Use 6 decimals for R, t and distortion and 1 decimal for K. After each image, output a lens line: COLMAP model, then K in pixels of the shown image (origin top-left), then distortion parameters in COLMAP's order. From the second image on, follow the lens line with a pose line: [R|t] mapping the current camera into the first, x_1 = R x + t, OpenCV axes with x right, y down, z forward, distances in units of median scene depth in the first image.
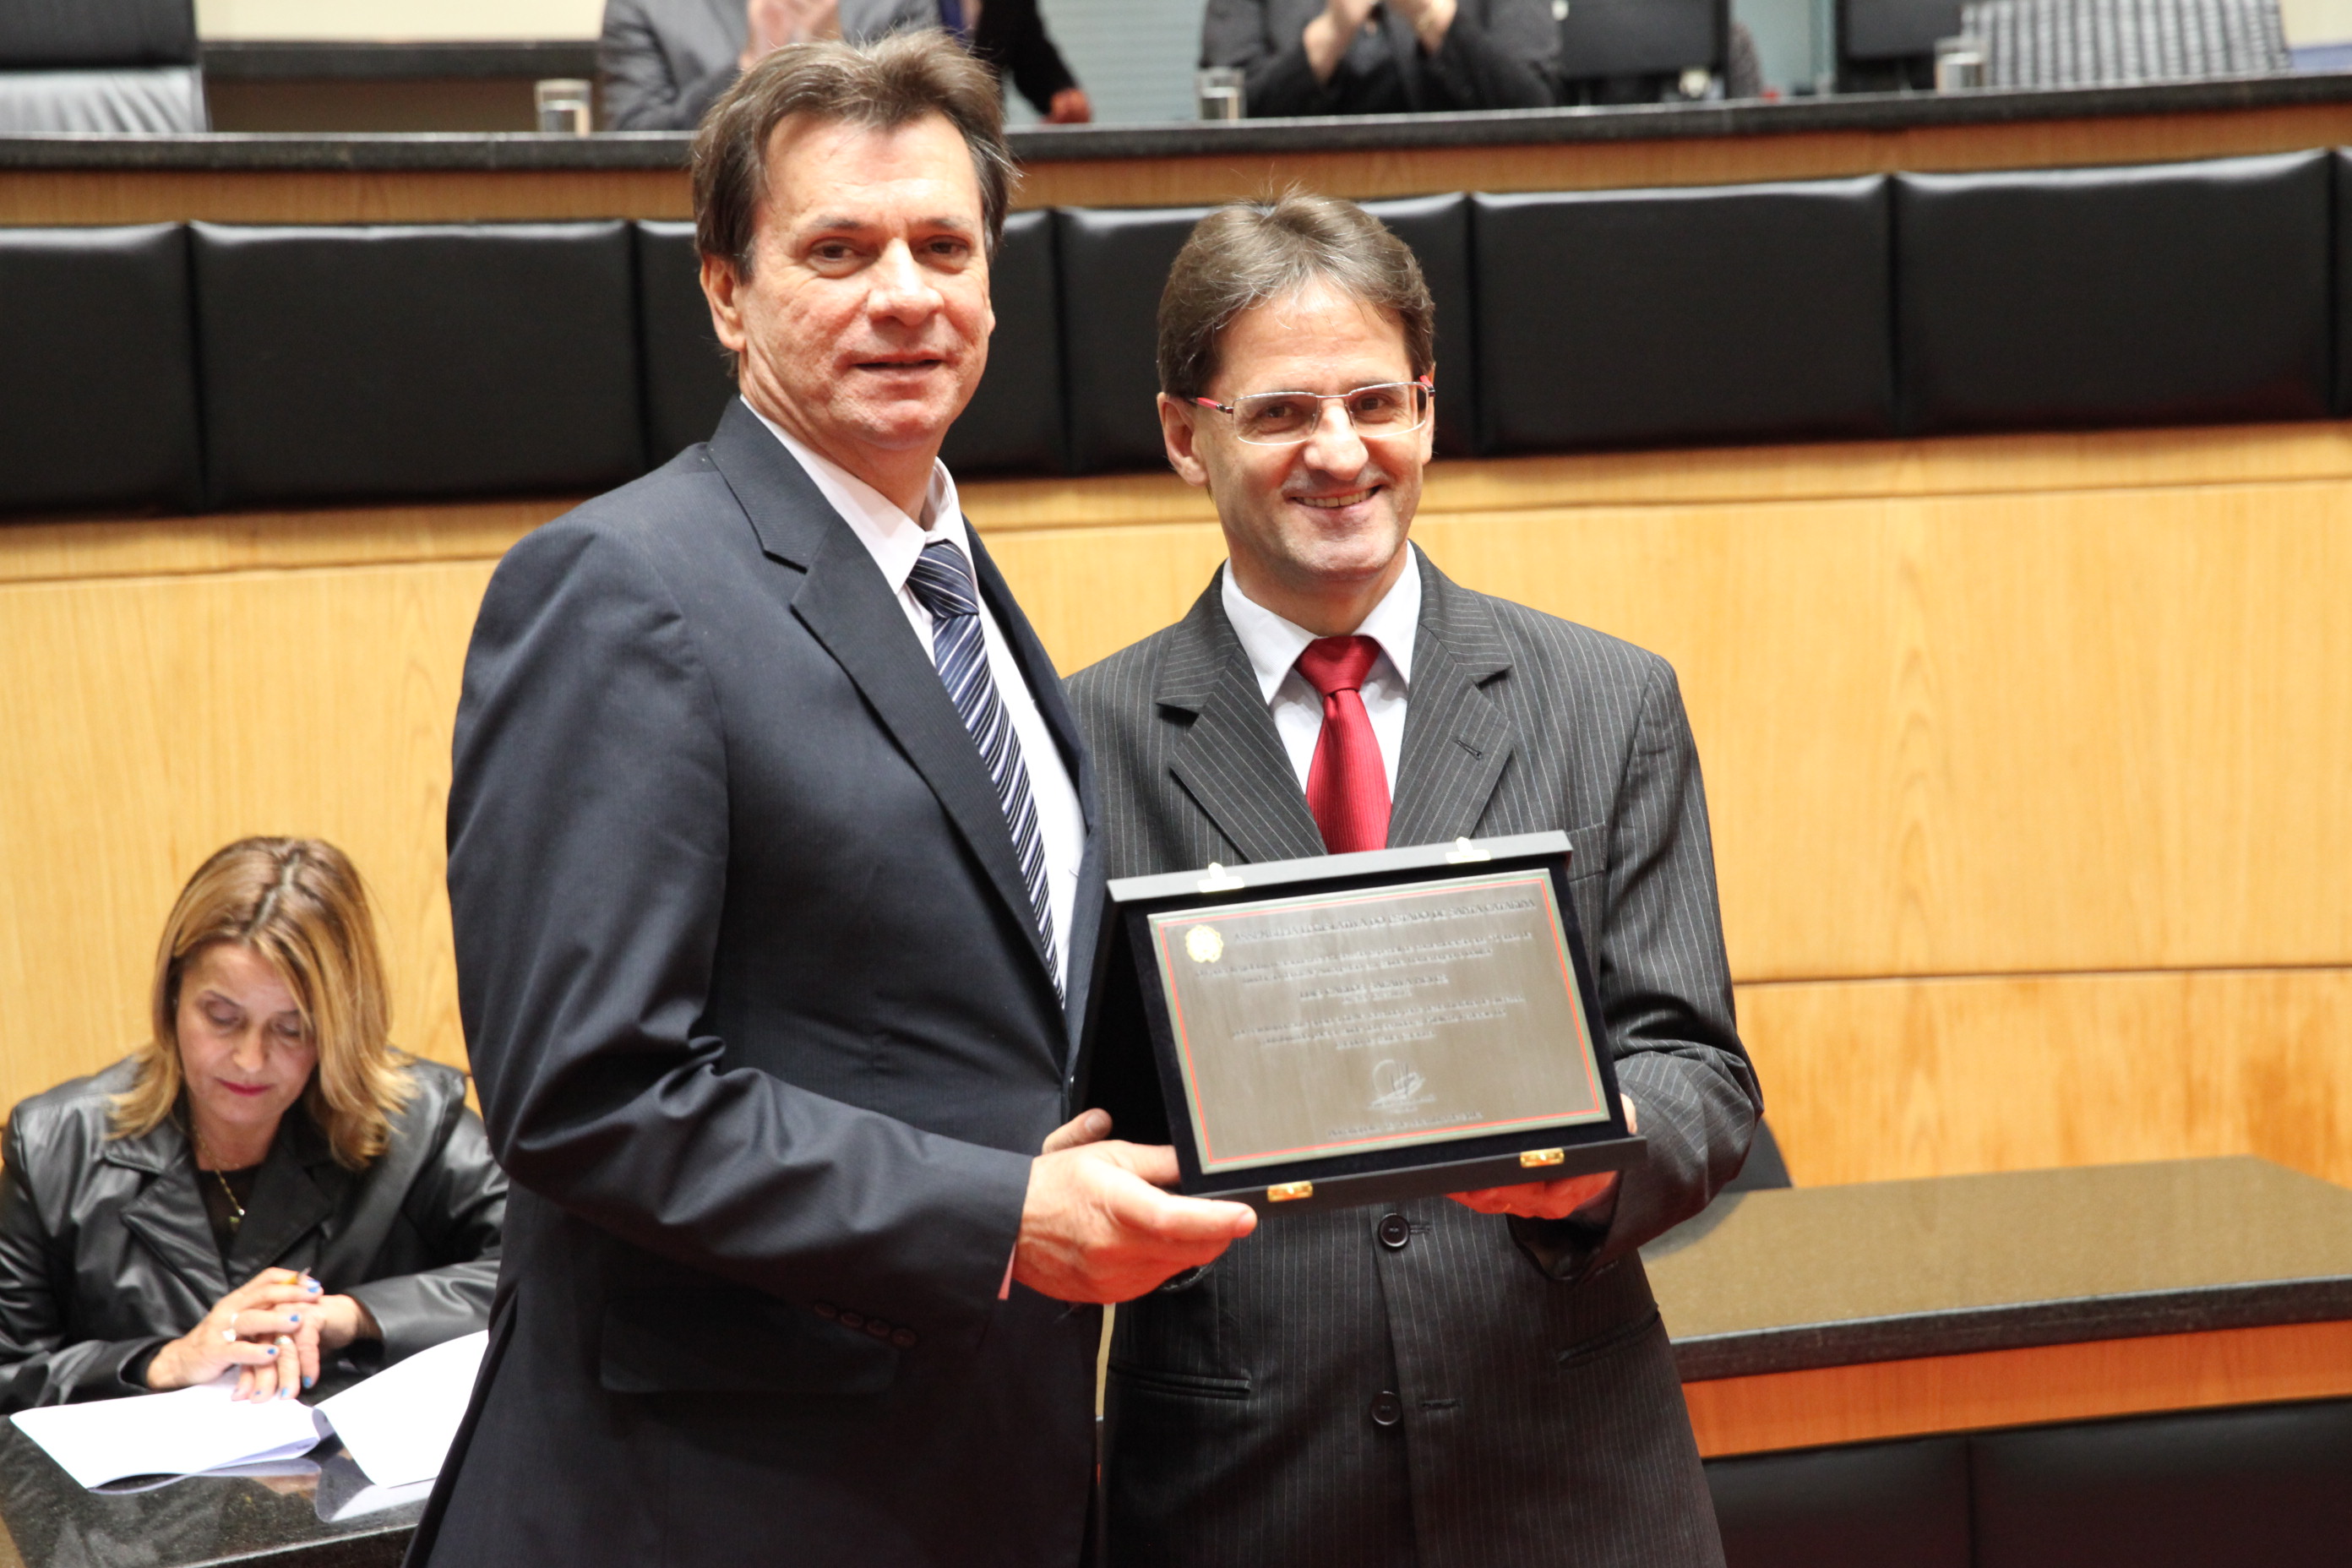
lens RADIAL K [[4830.5, 0, 1176.0], [0, 4830.5, 784.0], [0, 0, 1]] dist [0.248604, 2.669372]
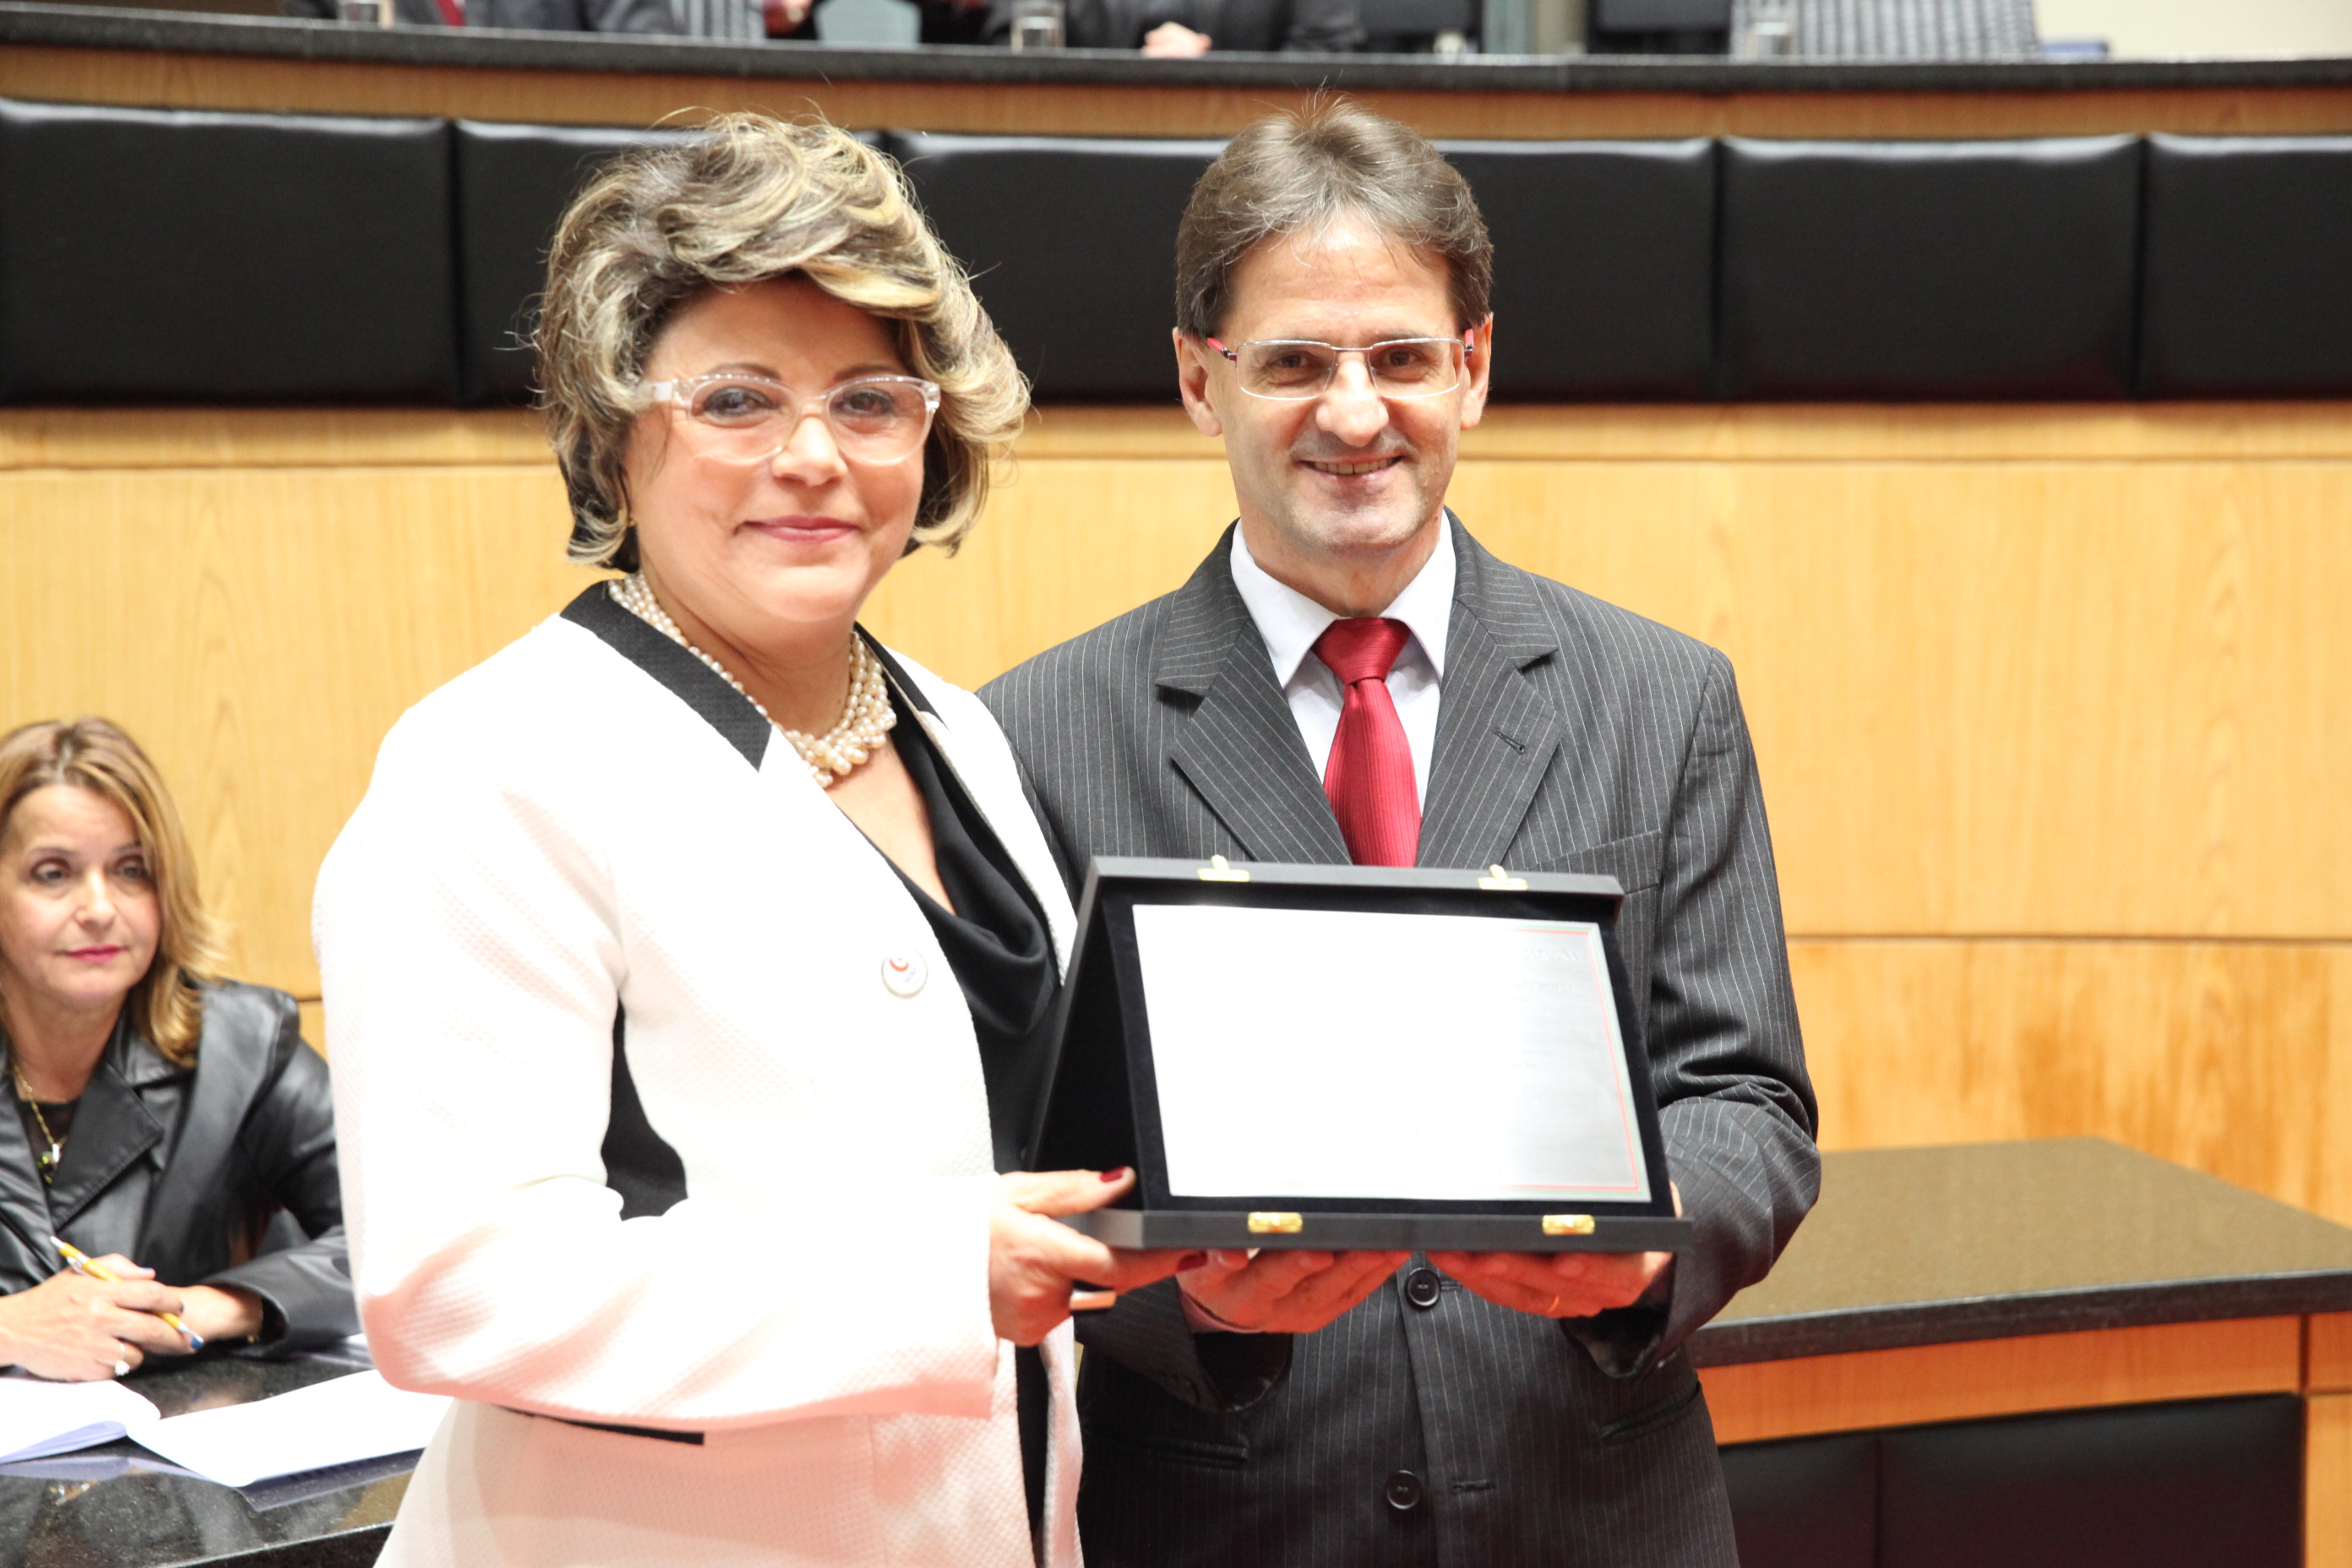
lens RADIAL K [[4297.4, 0, 1176.0], [0, 4297.4, 784.0], [0, 0, 1]] dist [0.362870, -0.116099]
pose [[0.995281, 0.032398, 0.091472, -0.071172], [-0.034671, 0.999126, 0.023367, -0.016140], [-0.090634, -0.026428, 0.995533, 0.201714]]
